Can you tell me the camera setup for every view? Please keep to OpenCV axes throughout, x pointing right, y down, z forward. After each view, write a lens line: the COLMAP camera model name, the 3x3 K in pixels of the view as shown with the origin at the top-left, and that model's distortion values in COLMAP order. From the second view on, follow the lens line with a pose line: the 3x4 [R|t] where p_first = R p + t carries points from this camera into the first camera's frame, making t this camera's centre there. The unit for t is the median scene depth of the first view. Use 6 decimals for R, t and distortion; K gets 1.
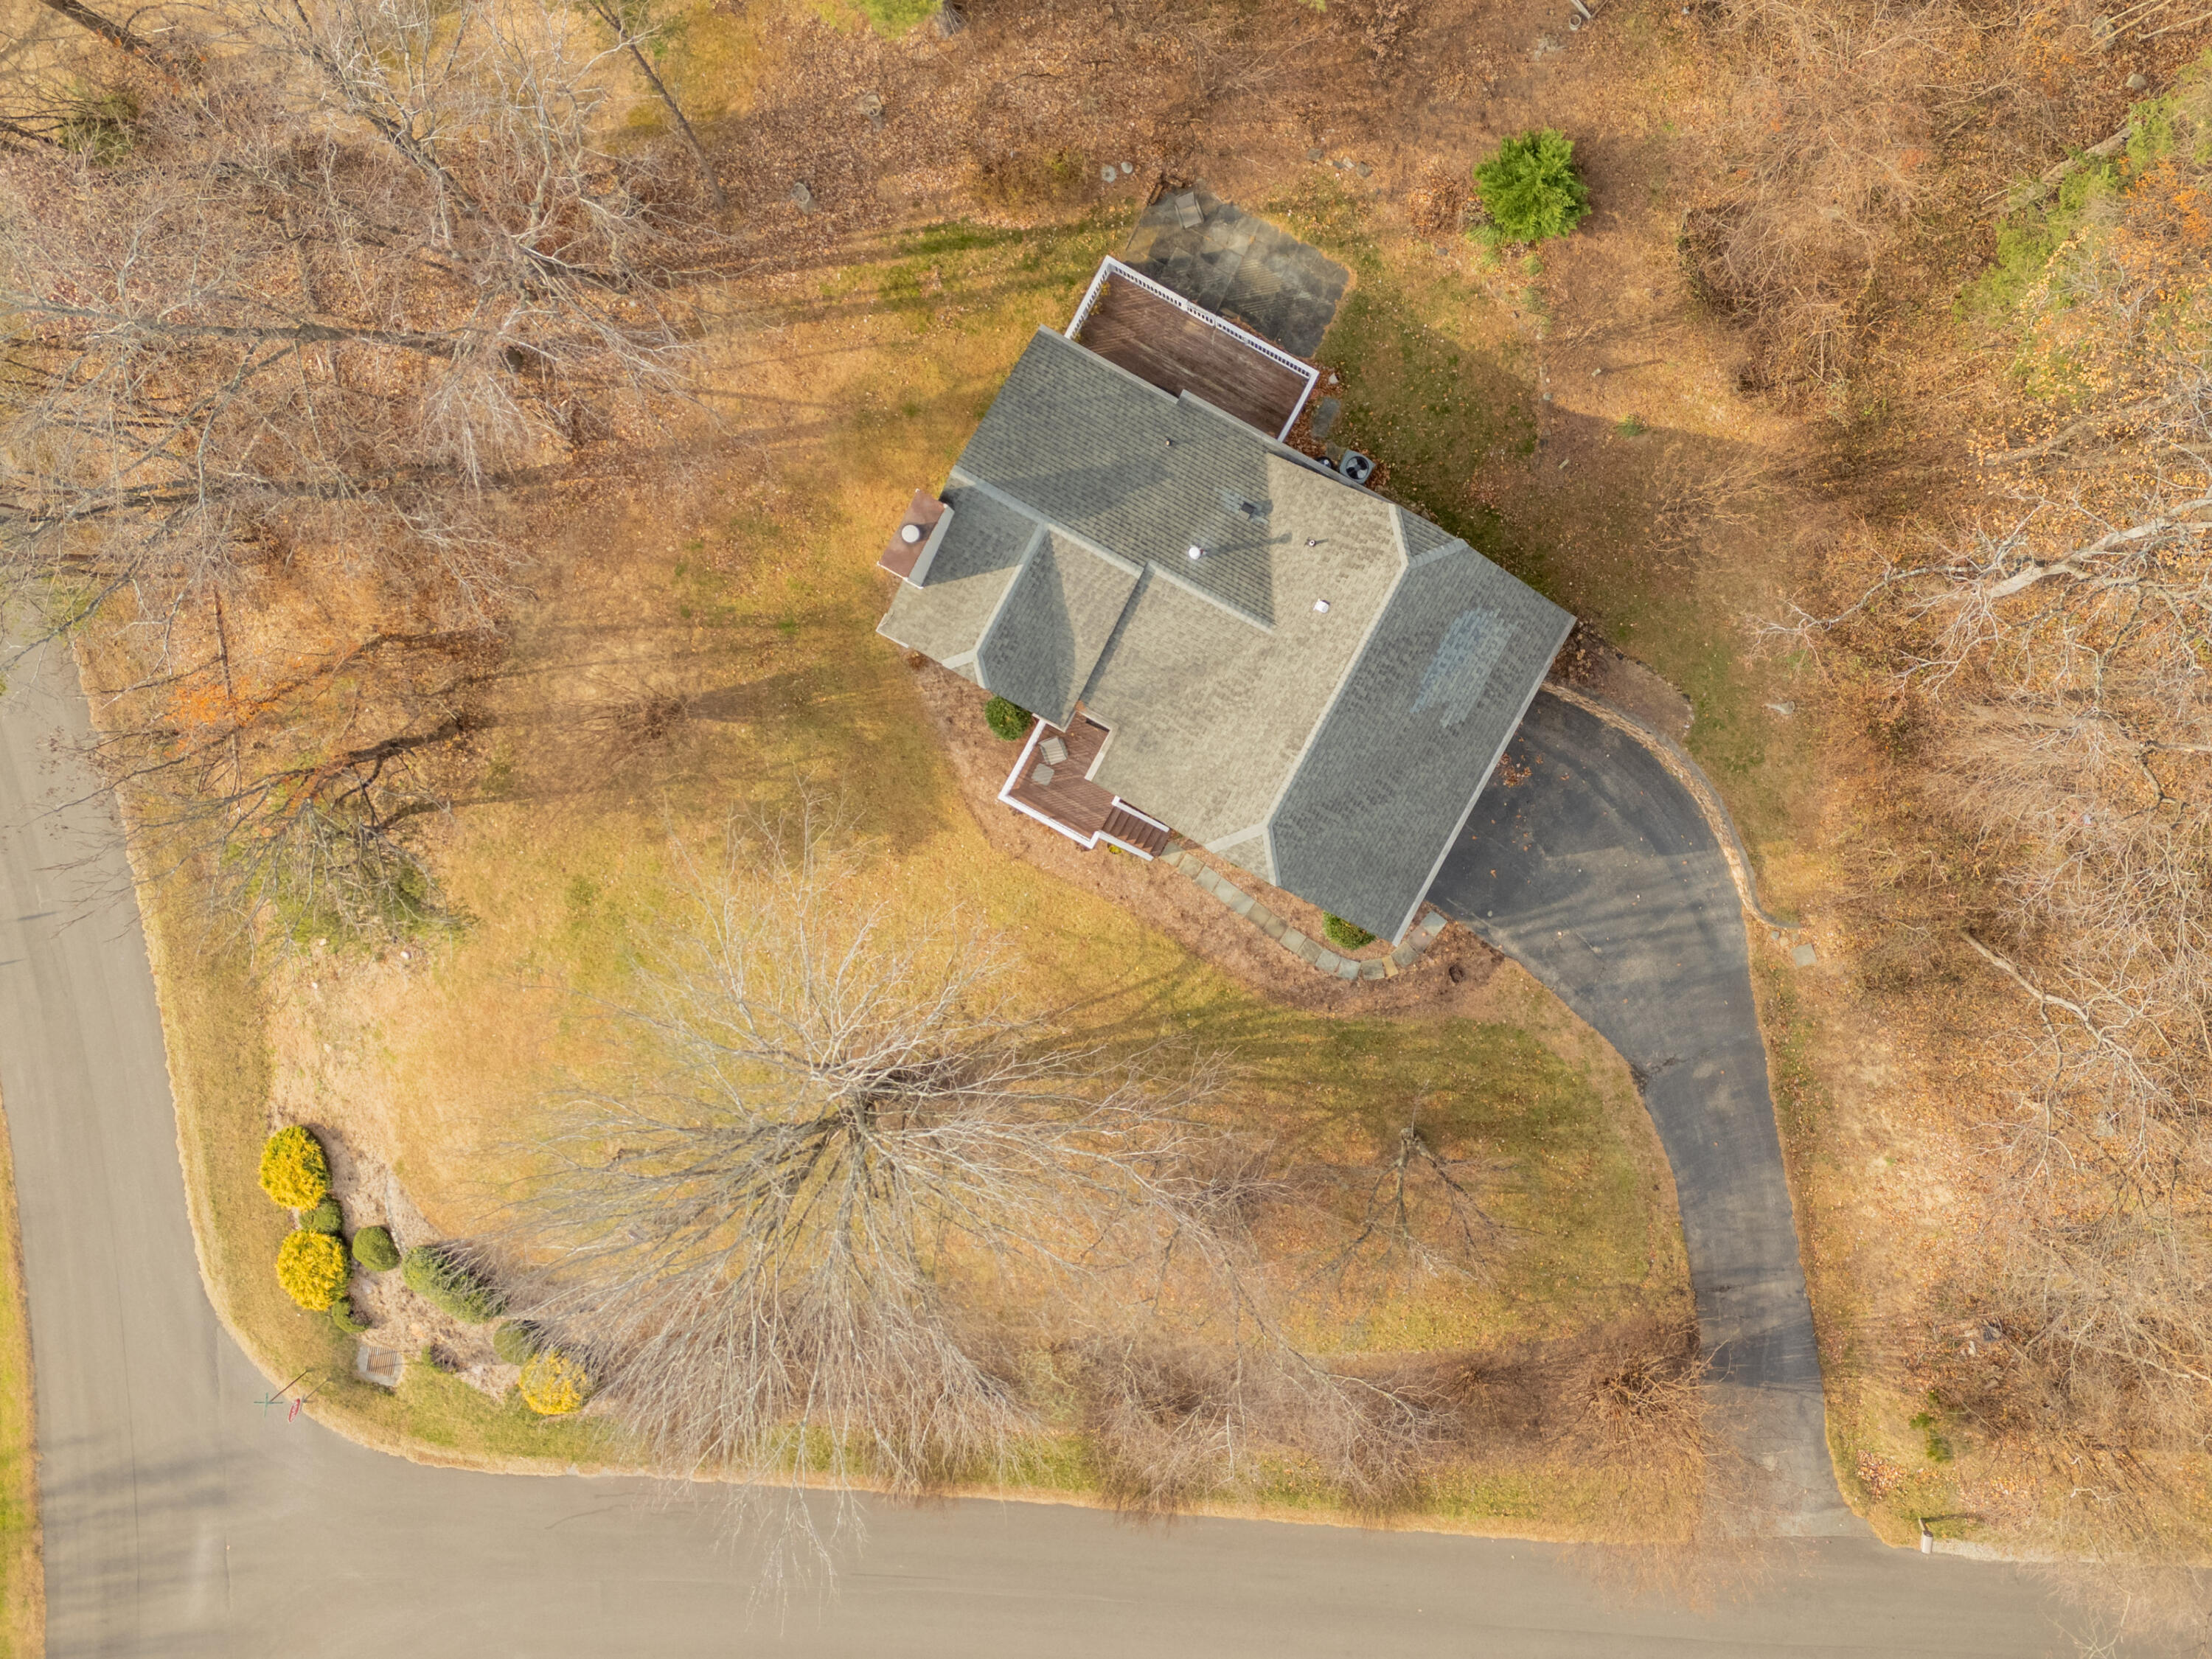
lens RADIAL K [[1700.5, 0, 1204.6], [0, 1700.5, 743.1], [0, 0, 1]] dist [0.079466, -0.003058]
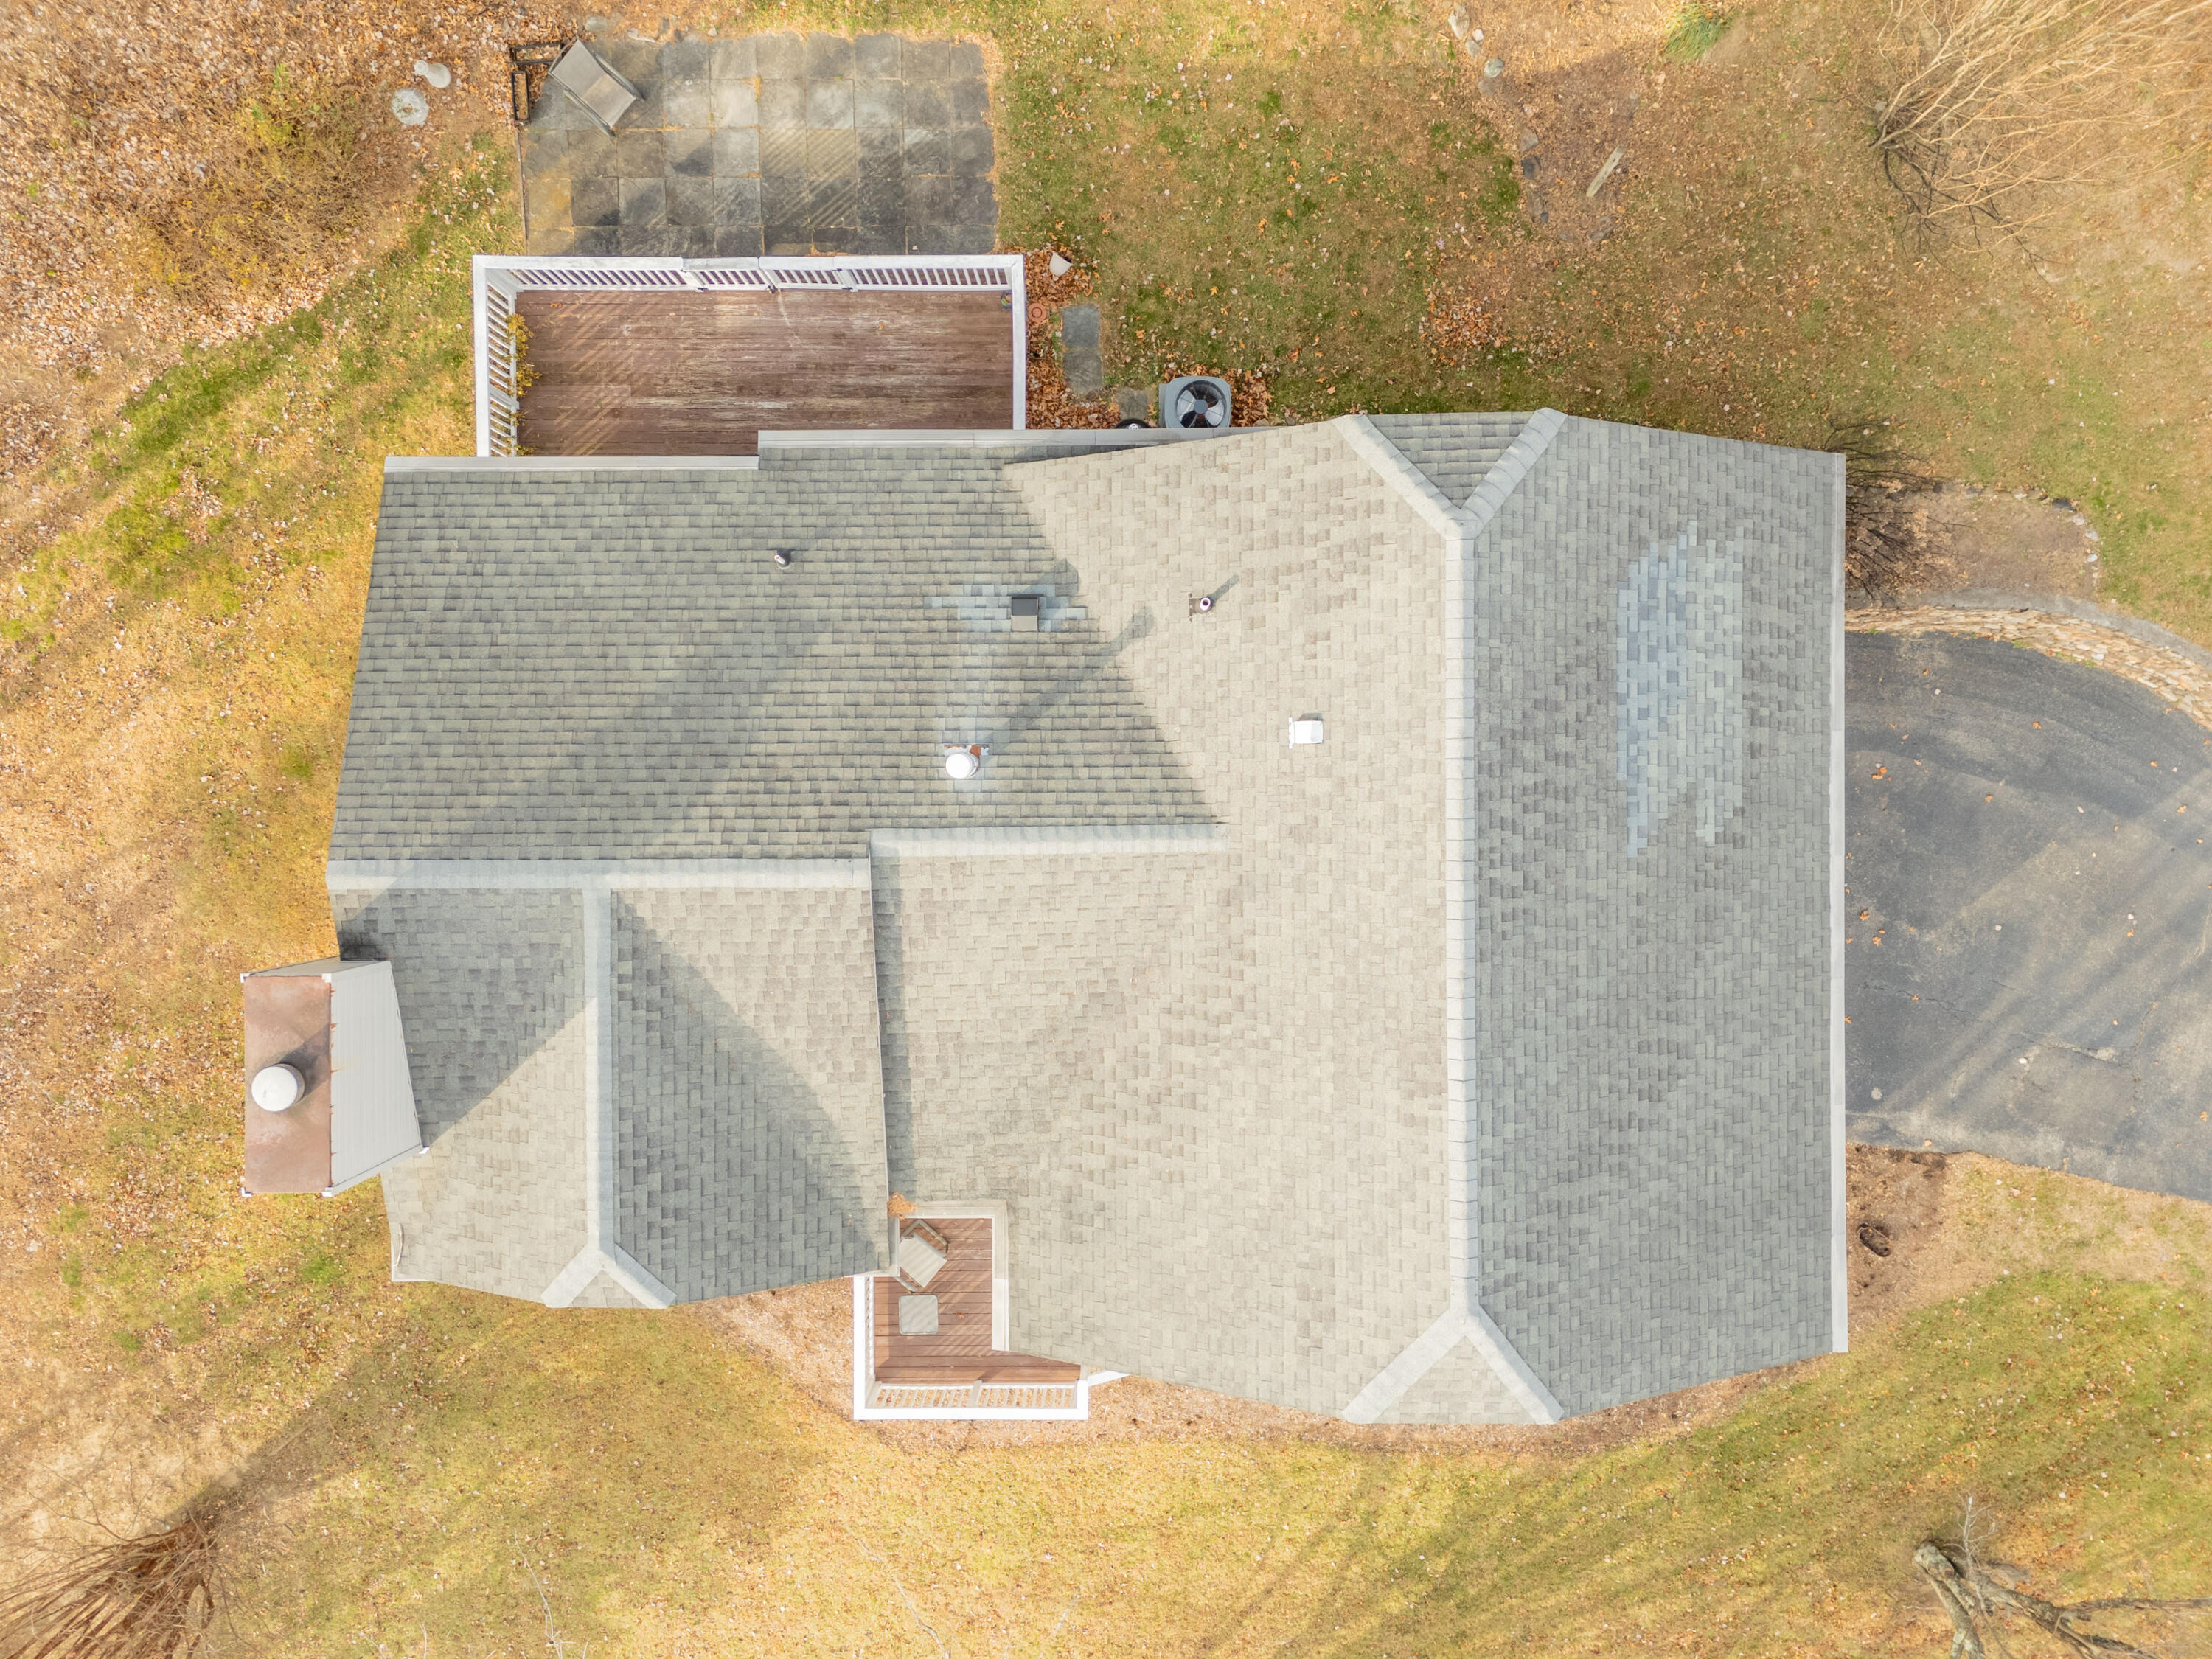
lens RADIAL K [[1616.2, 0, 1108.8], [0, 1616.2, 785.0], [0, 0, 1]] dist [0.070284, -0.073559]
pose [[0.877033, -0.480406, -0.004787, 0.022841], [0.480207, 0.876886, -0.021735, -0.076931], [0.014639, 0.016763, 0.999752, 0.577547]]
